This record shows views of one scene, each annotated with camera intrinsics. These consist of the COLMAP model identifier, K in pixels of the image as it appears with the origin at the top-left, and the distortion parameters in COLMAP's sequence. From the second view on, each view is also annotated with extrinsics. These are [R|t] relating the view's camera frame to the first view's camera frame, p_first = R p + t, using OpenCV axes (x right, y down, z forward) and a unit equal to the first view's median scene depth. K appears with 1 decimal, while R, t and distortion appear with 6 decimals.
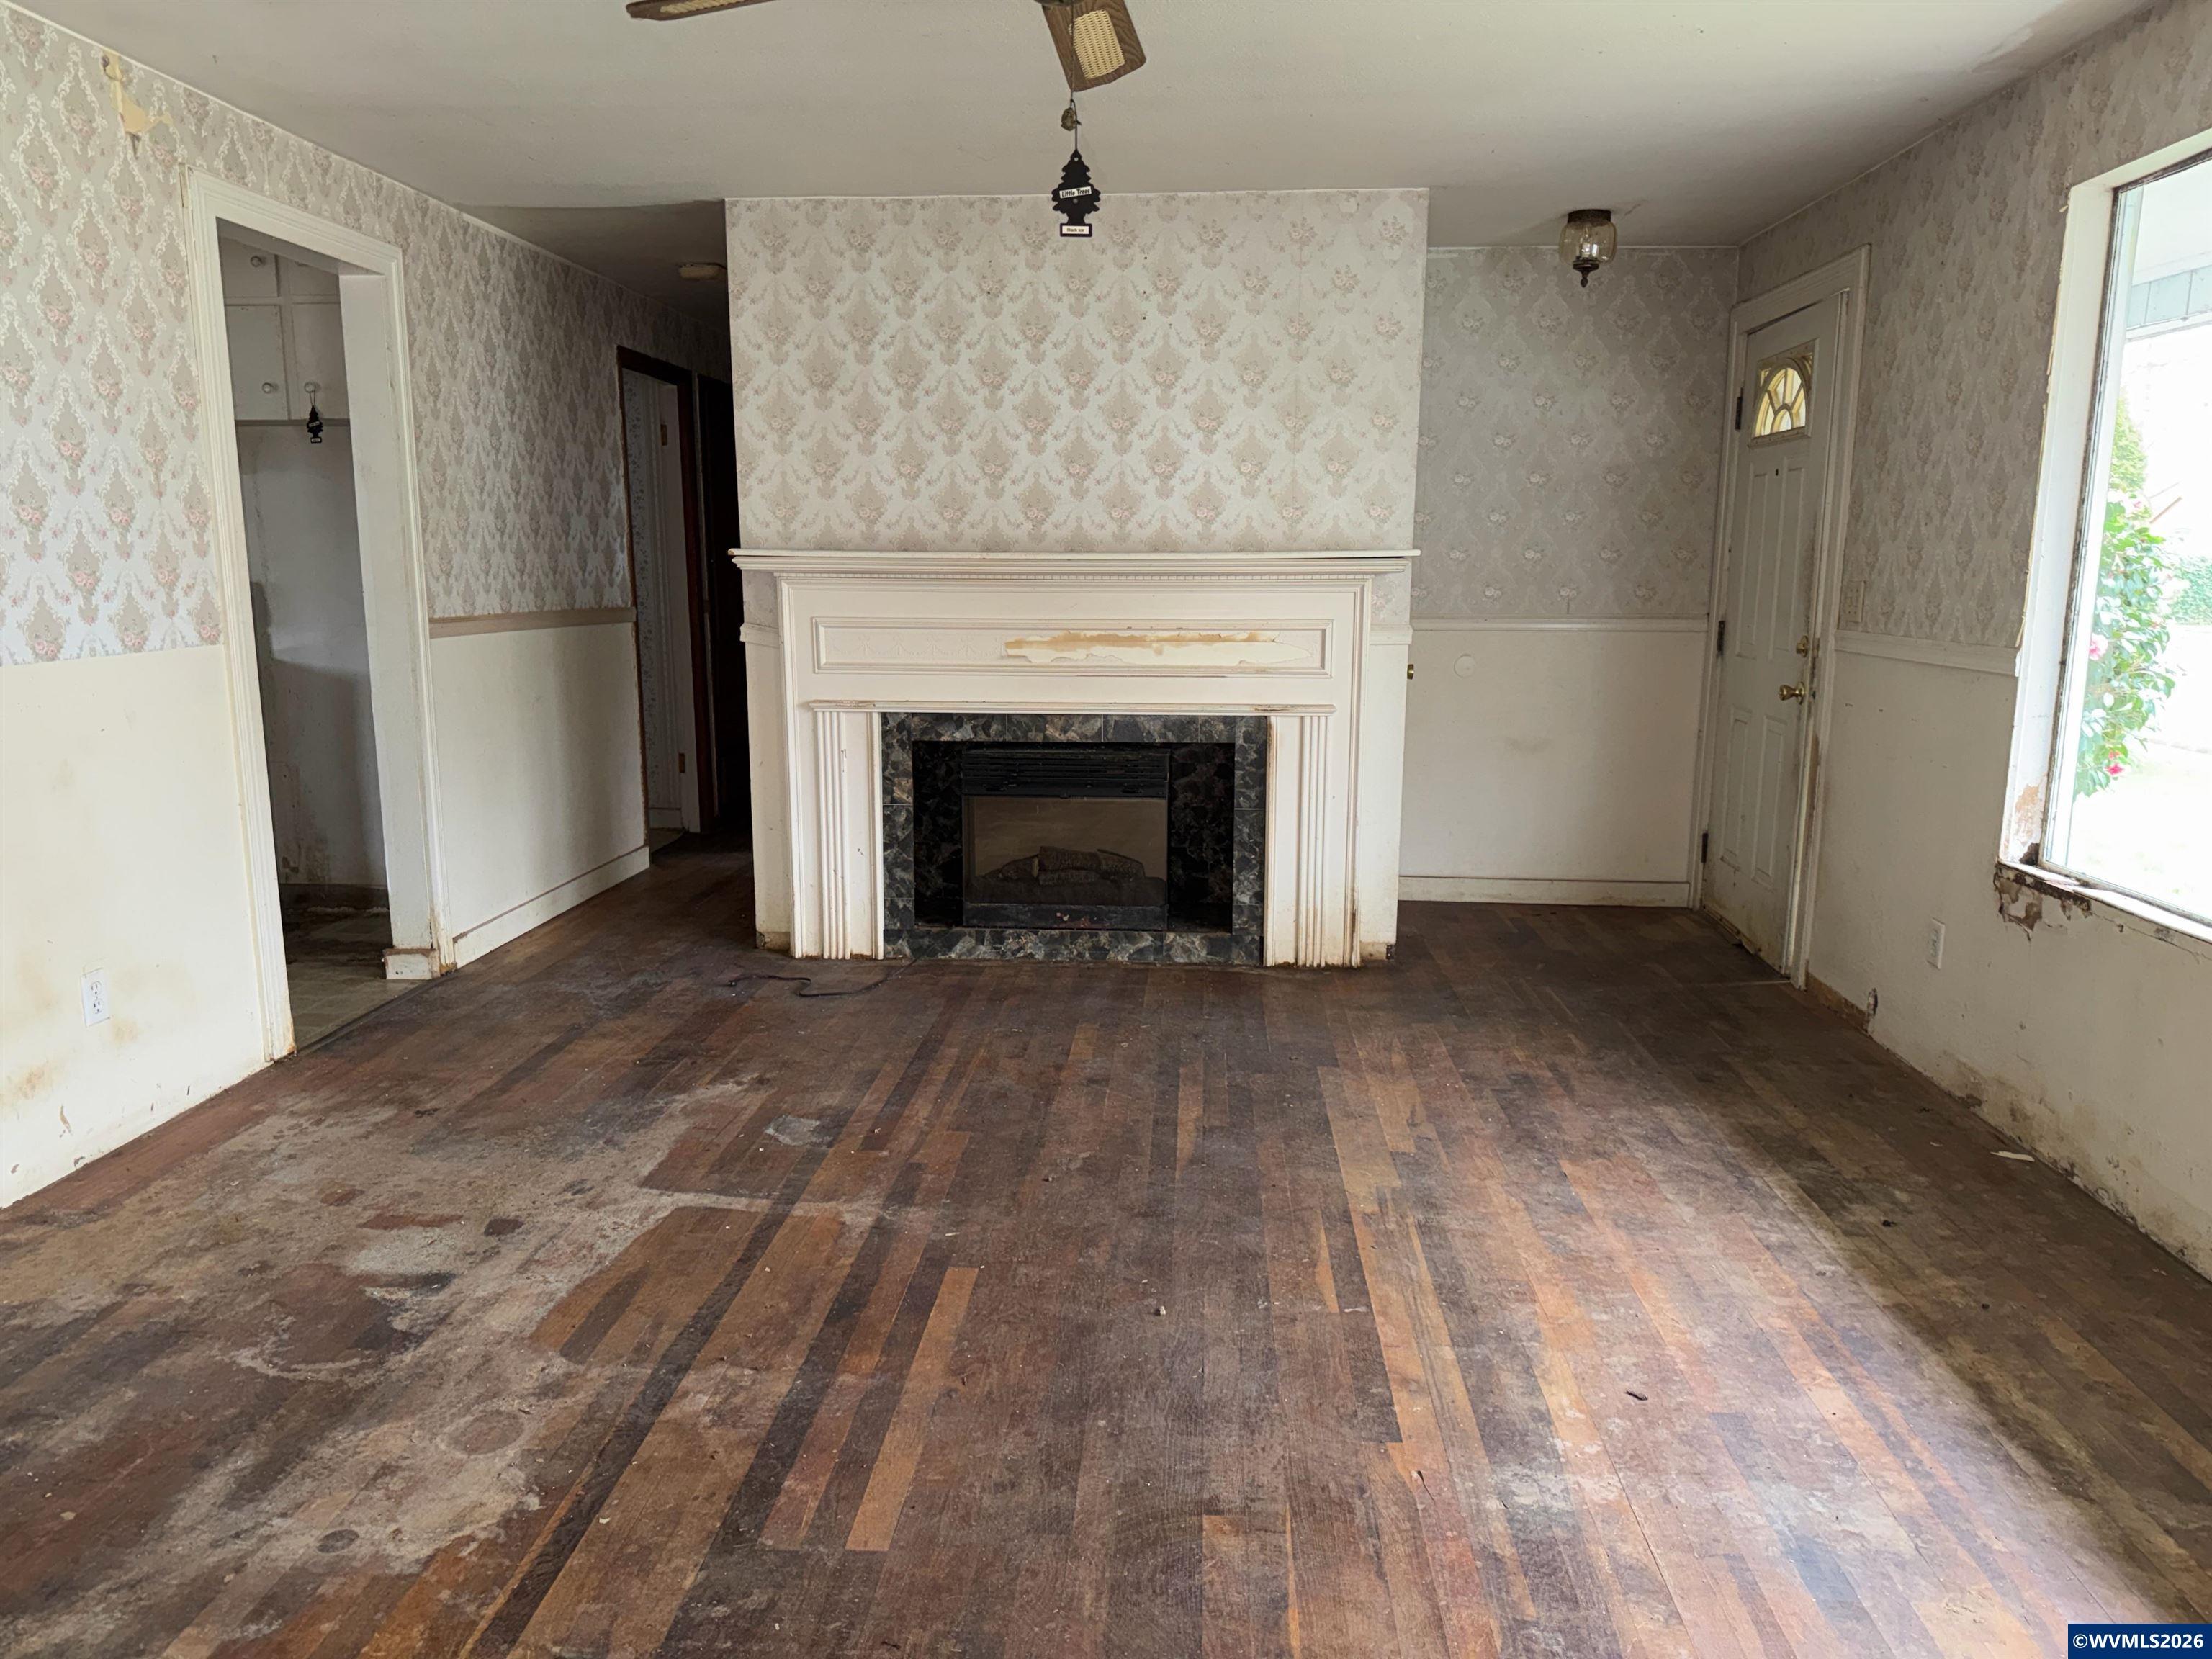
lens RADIAL K [[1541.3, 0, 1113.7], [0, 1541.3, 843.5], [0, 0, 1]] dist [0.033650, -0.070408]
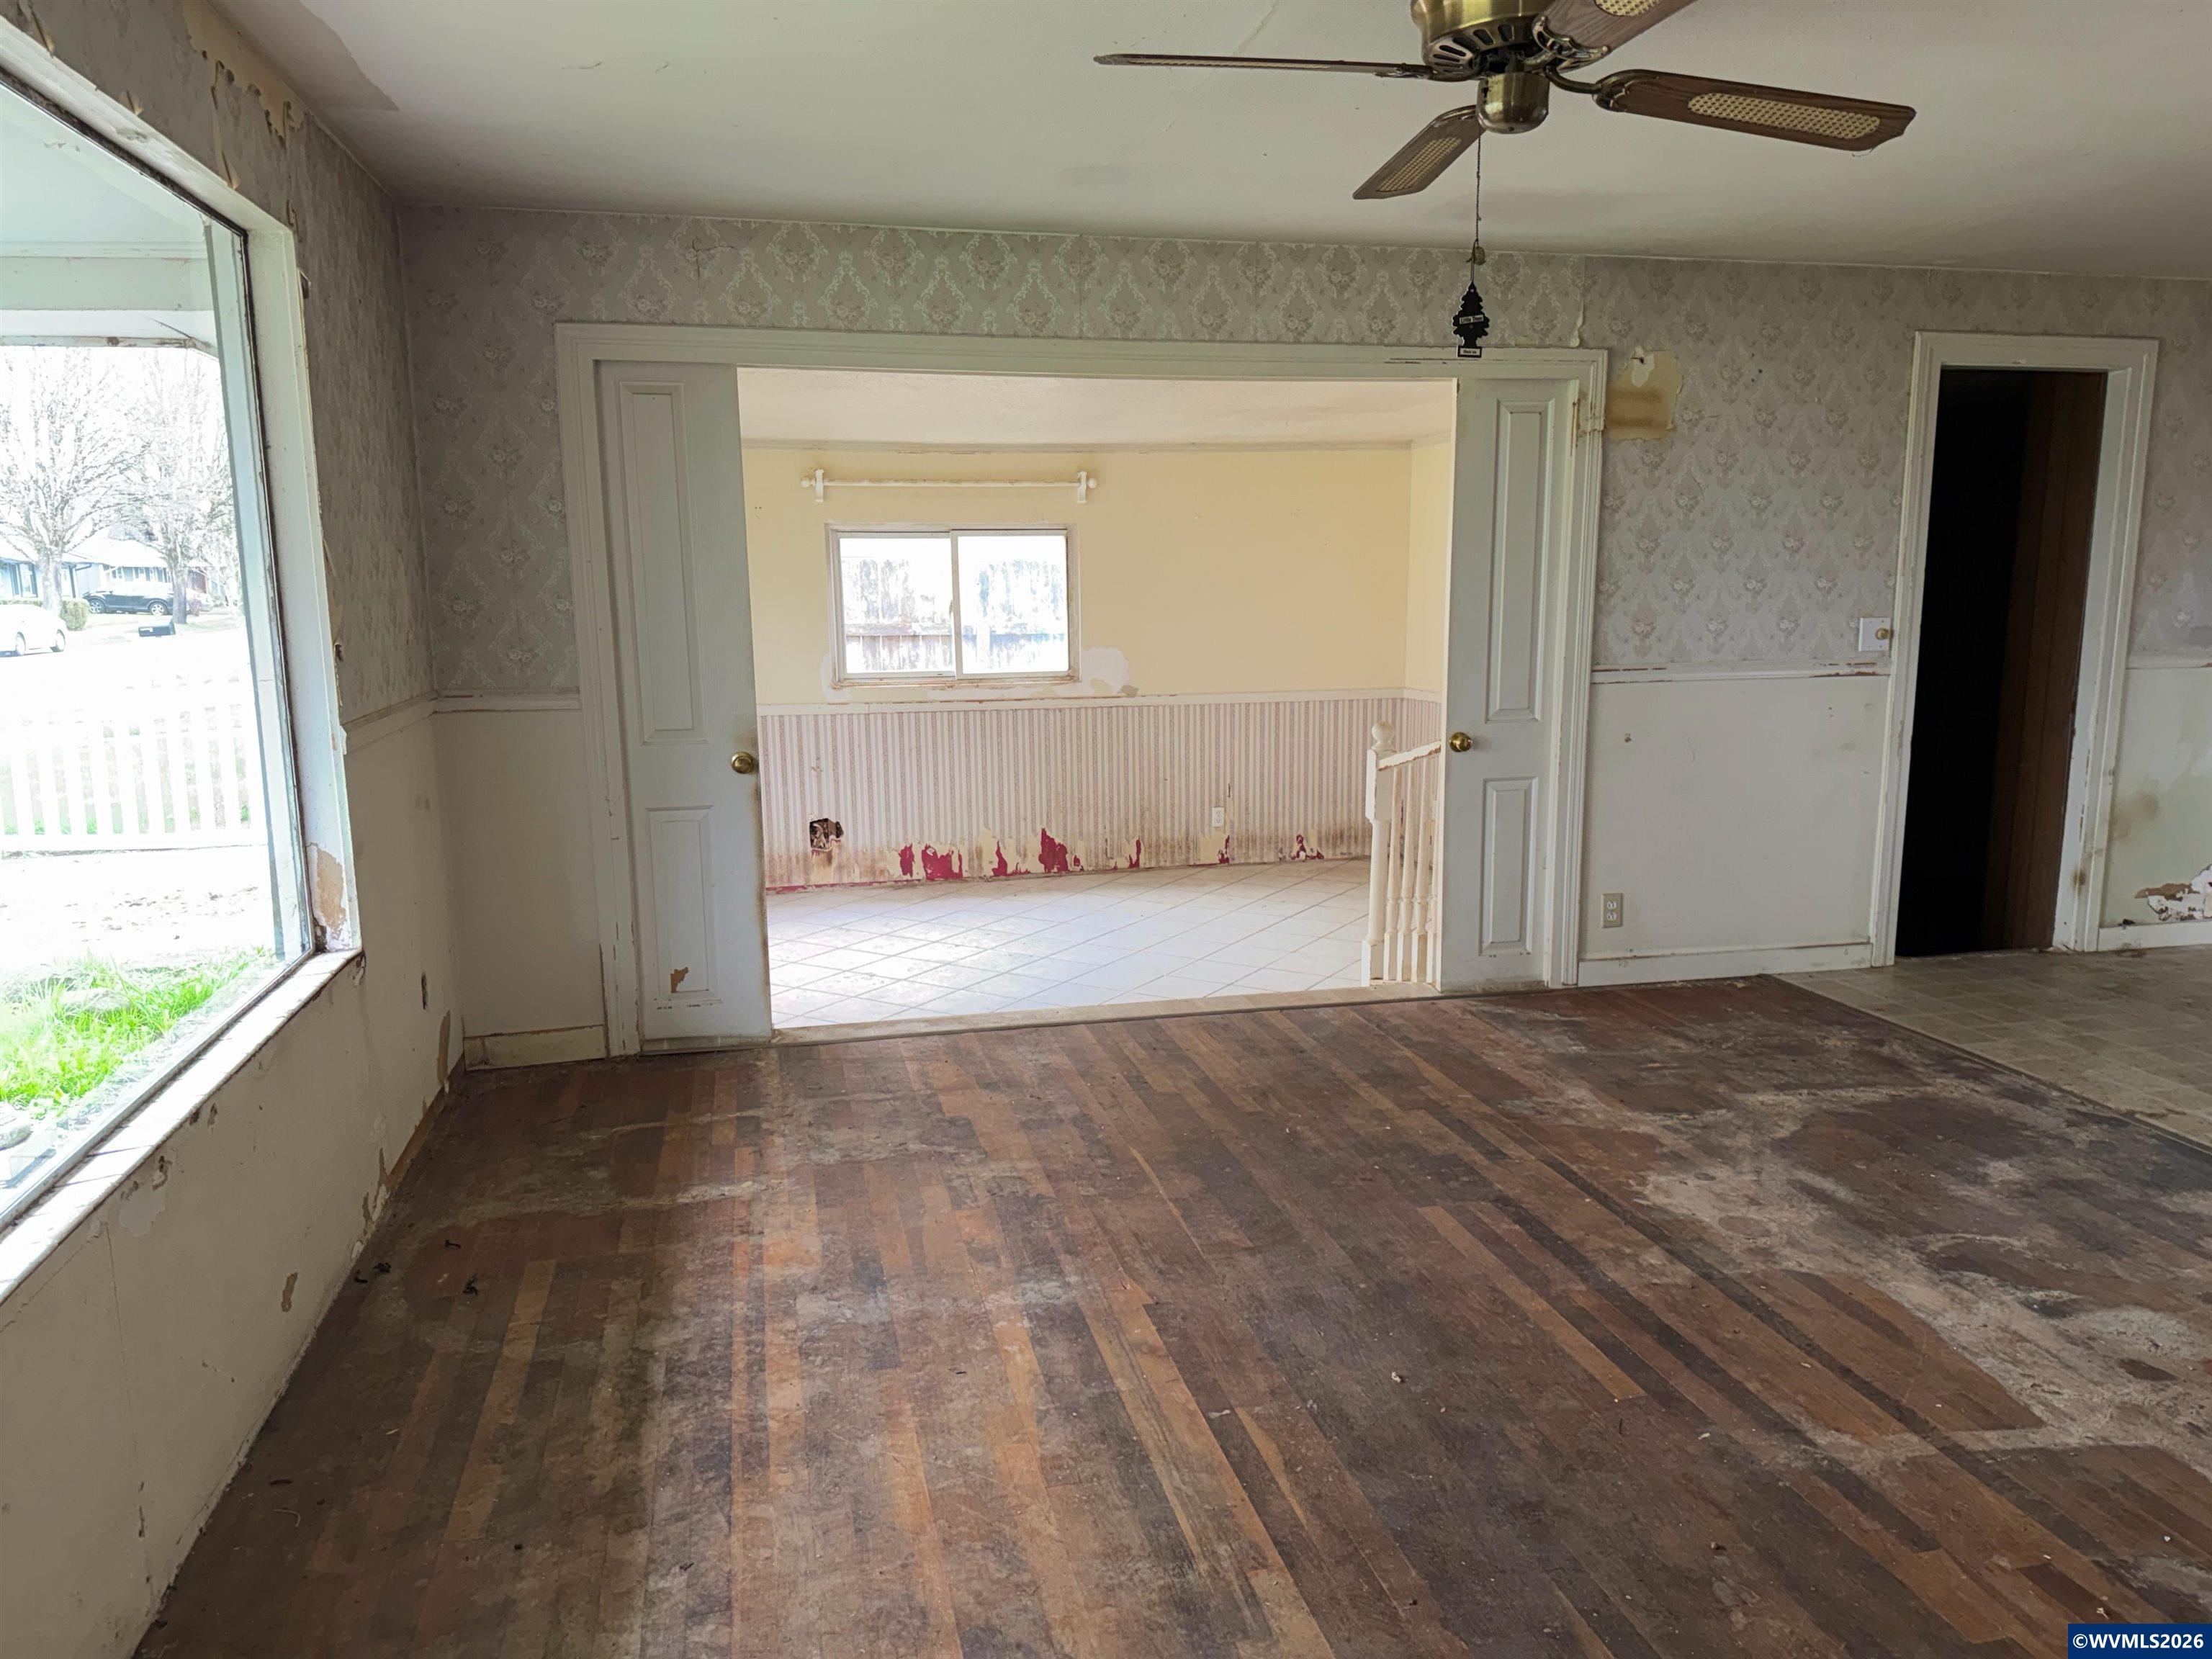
lens RADIAL K [[1541.3, 0, 1113.7], [0, 1541.3, 843.5], [0, 0, 1]] dist [0.033650, -0.070408]
pose [[-0.957432, 0.055404, -0.283293, 0.441982], [-0.045673, 0.939969, 0.338190, -0.335302], [0.285023, 0.336732, -0.897426, 1.609588]]
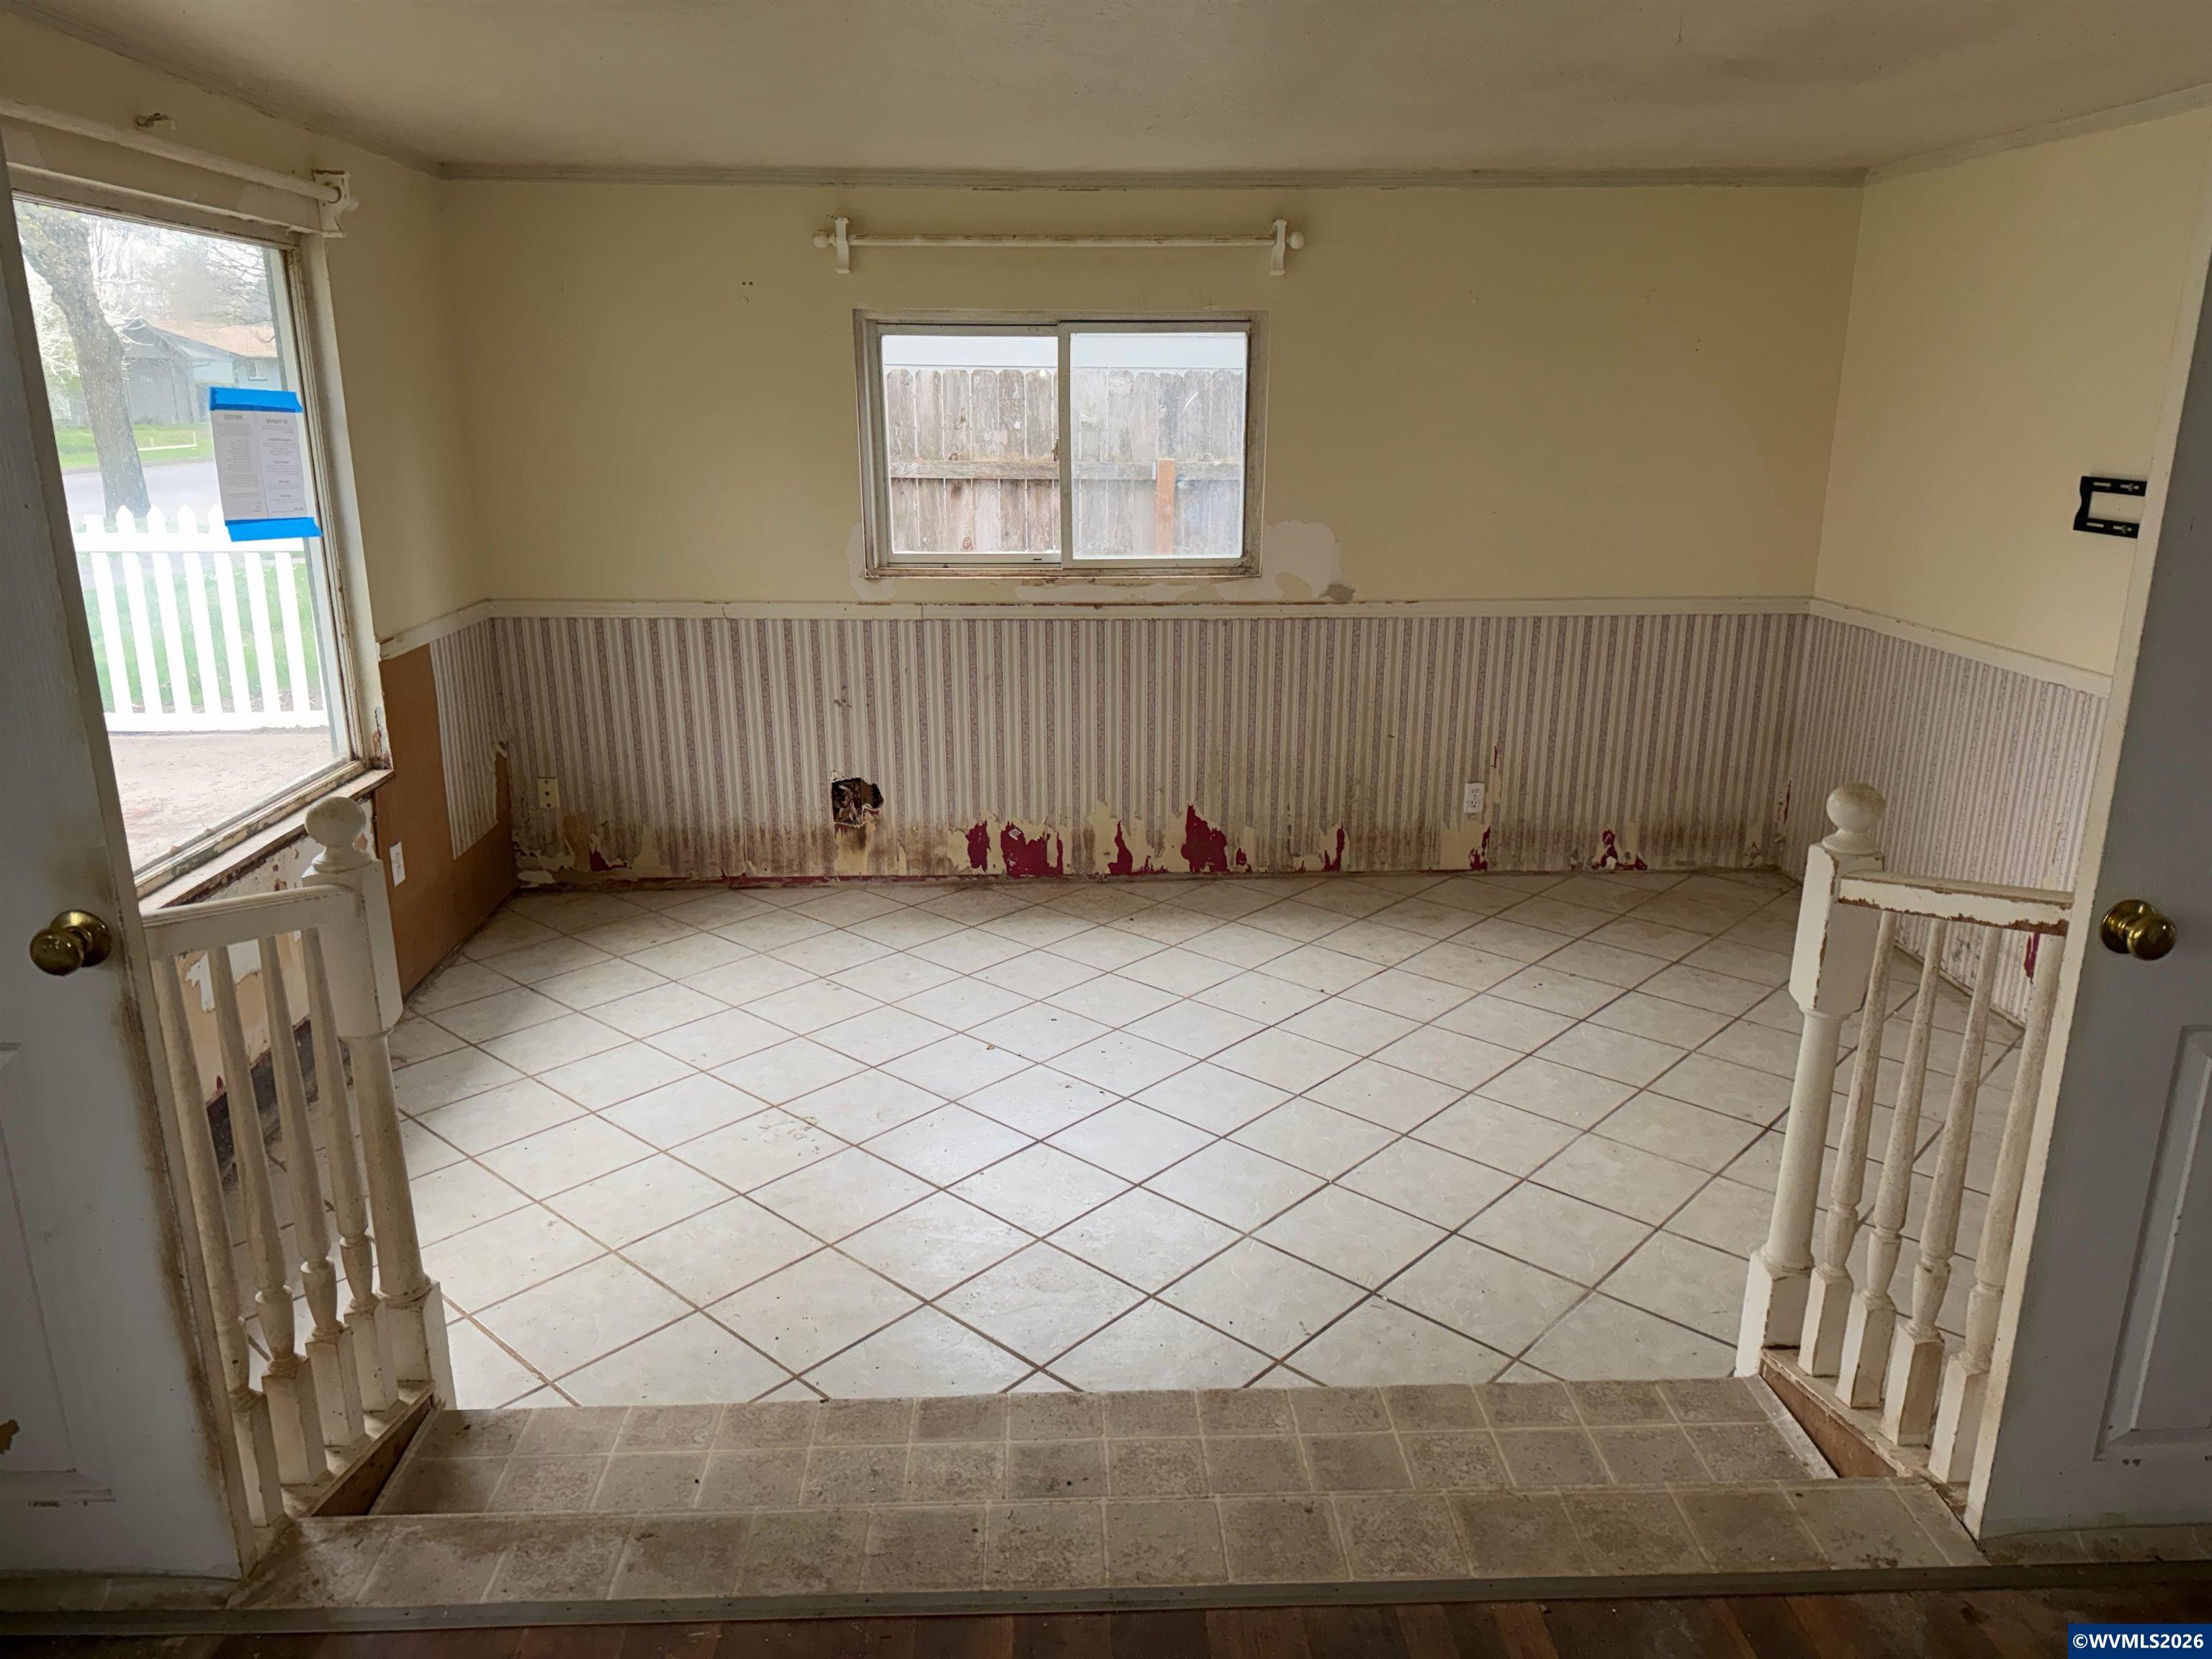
lens RADIAL K [[1560.3, 0, 1089.0], [0, 1560.3, 841.8], [0, 0, 1]] dist [0.108048, -0.160377]
pose [[-0.995246, 0.023843, -0.094424, 0.031259], [-0.020874, 0.894806, 0.445967, -0.169729], [0.095125, 0.445818, -0.890055, 0.609549]]
